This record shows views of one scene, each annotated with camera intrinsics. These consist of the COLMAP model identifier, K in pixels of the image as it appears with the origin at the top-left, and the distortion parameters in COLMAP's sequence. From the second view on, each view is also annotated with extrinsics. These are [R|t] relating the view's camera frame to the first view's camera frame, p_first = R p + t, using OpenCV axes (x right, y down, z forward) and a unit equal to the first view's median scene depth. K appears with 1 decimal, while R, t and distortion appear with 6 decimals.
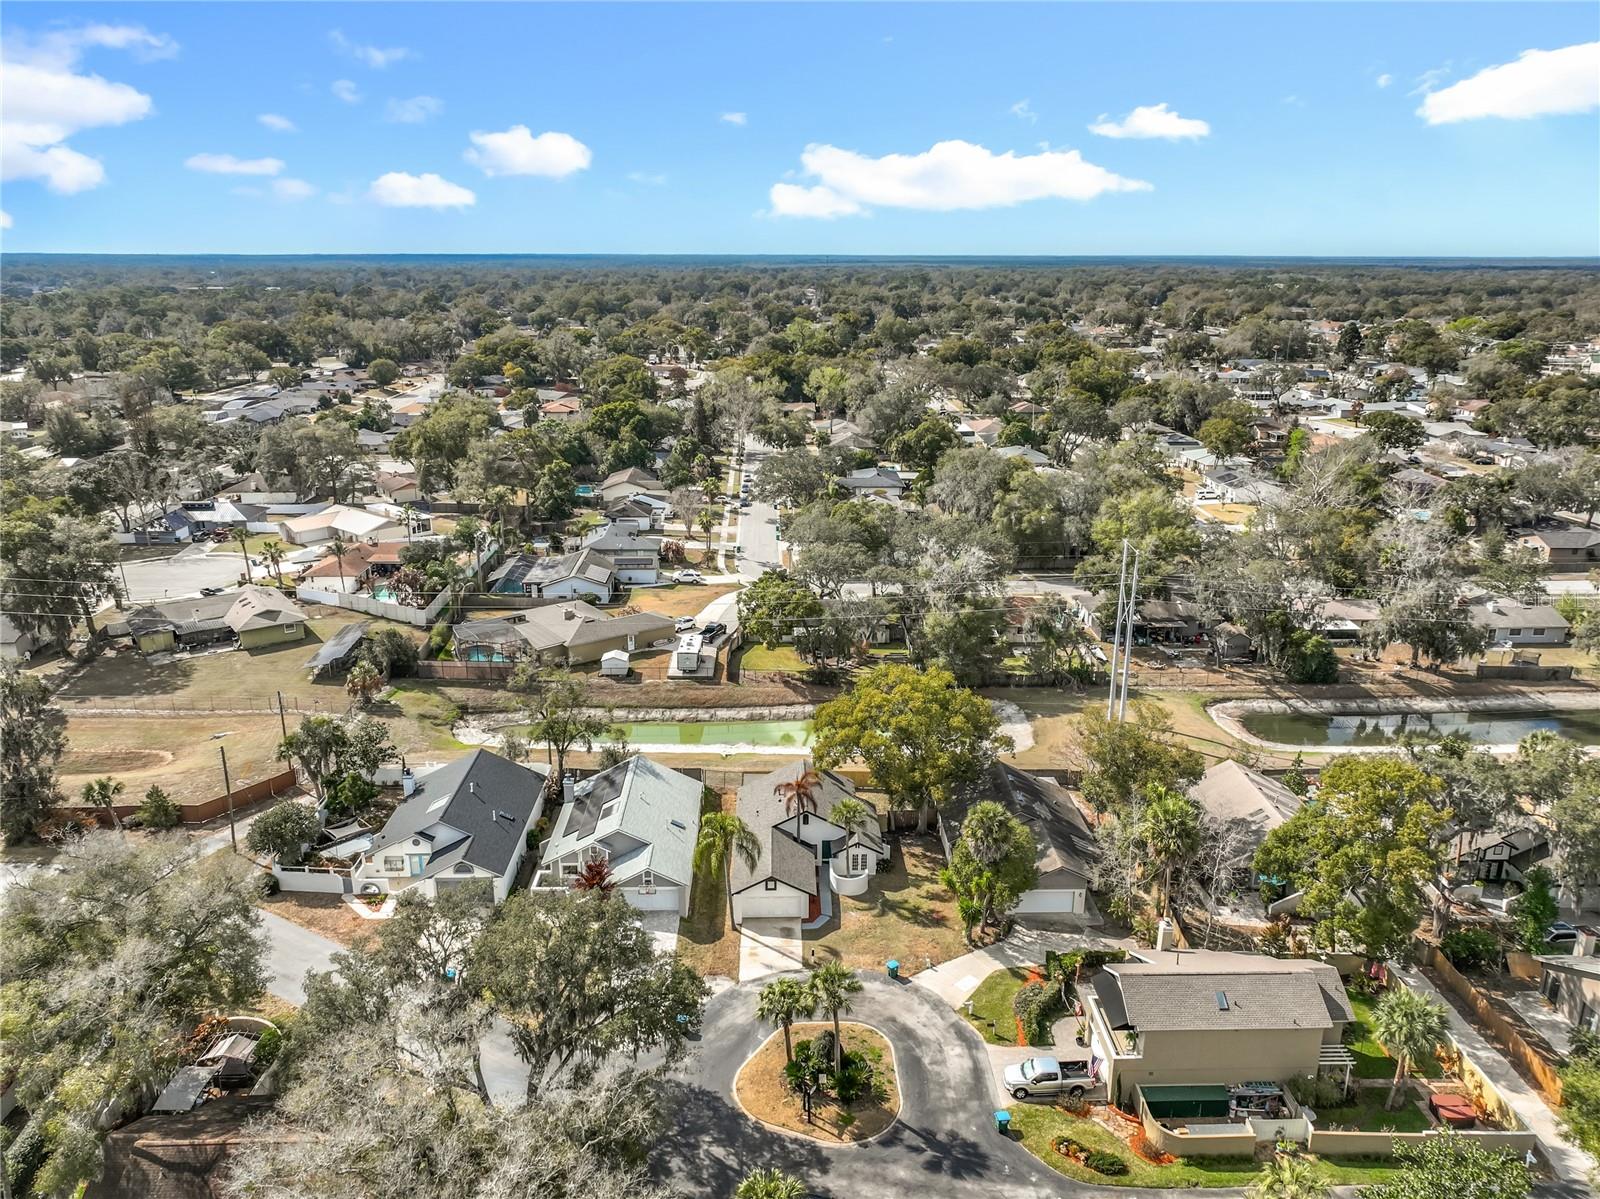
lens RADIAL K [[1150.0, 0, 804.3], [0, 1150.0, 601.5], [0, 0, 1]] dist [0.001189, 0.006859]
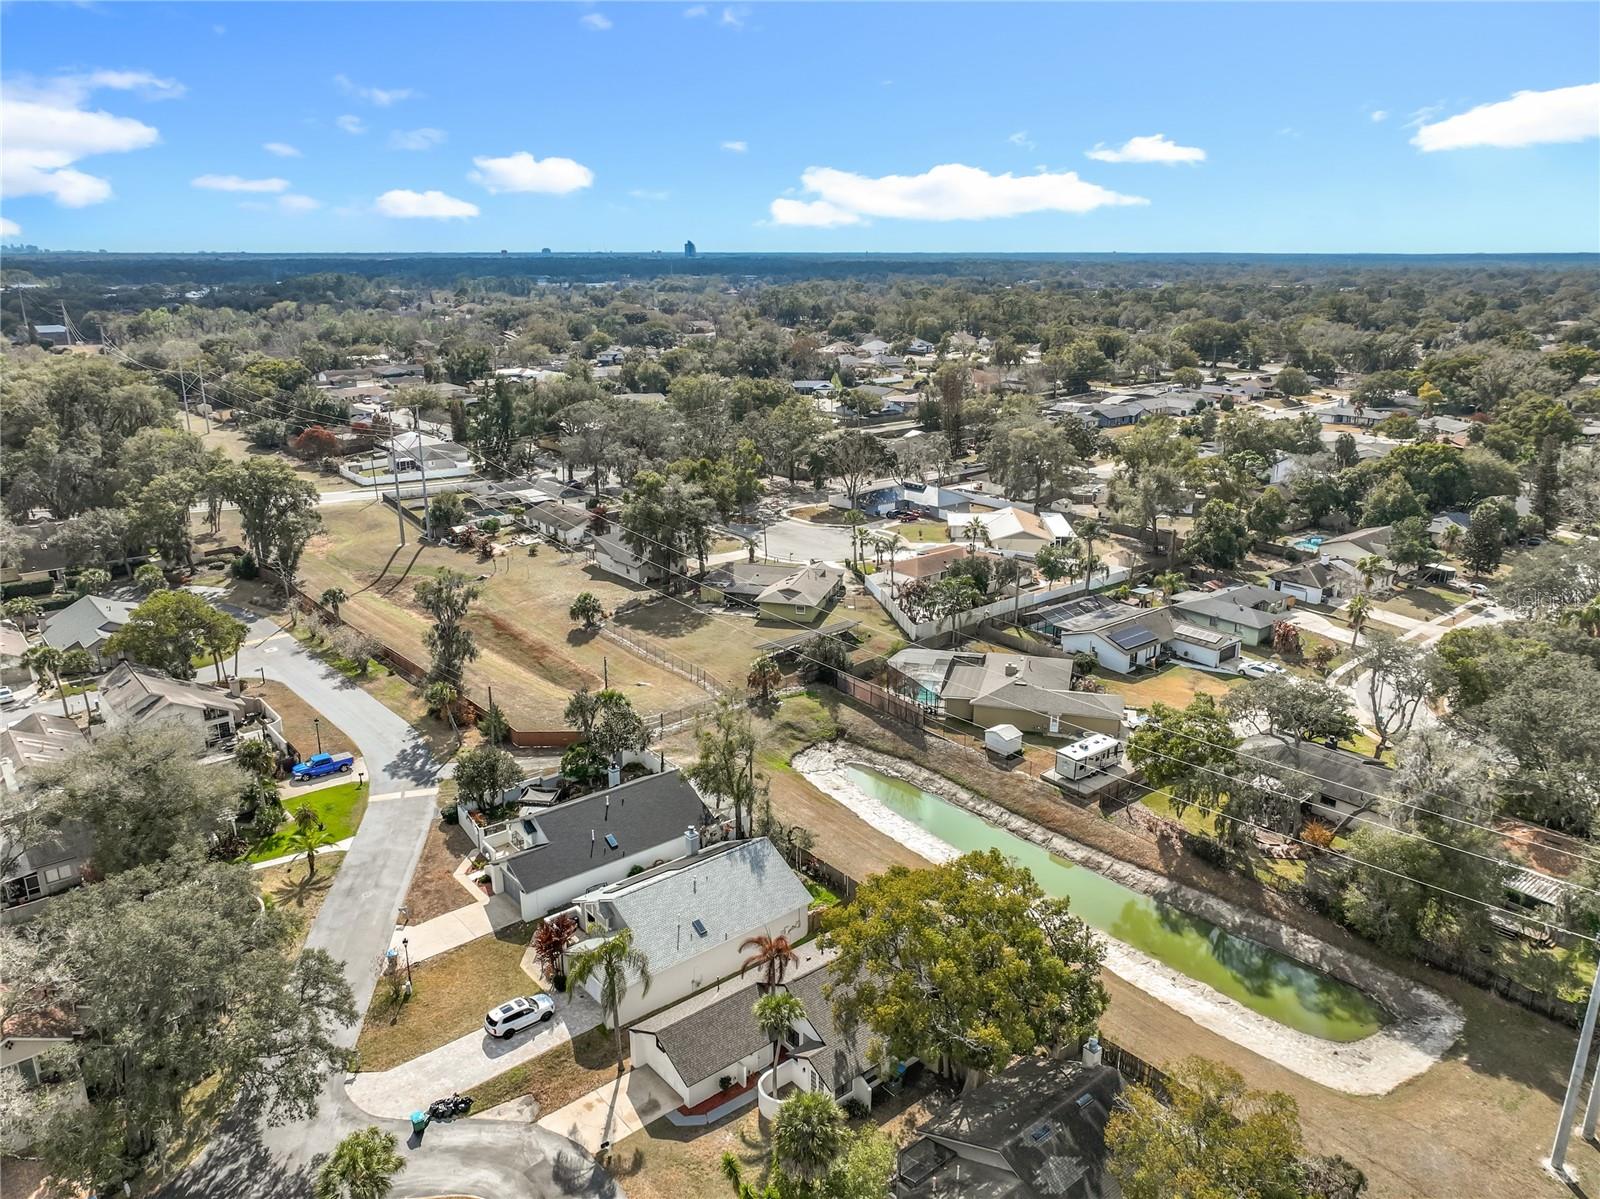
lens RADIAL K [[1156.2, 0, 800.0], [0, 1156.2, 599.5], [0, 0, 1]] dist [0.007215, 0.006278]
pose [[0.620924, 0.227541, -0.750119, 0.366772], [-0.229440, 0.967789, 0.103646, -0.102195], [0.749541, 0.107751, 0.653130, 0.333631]]
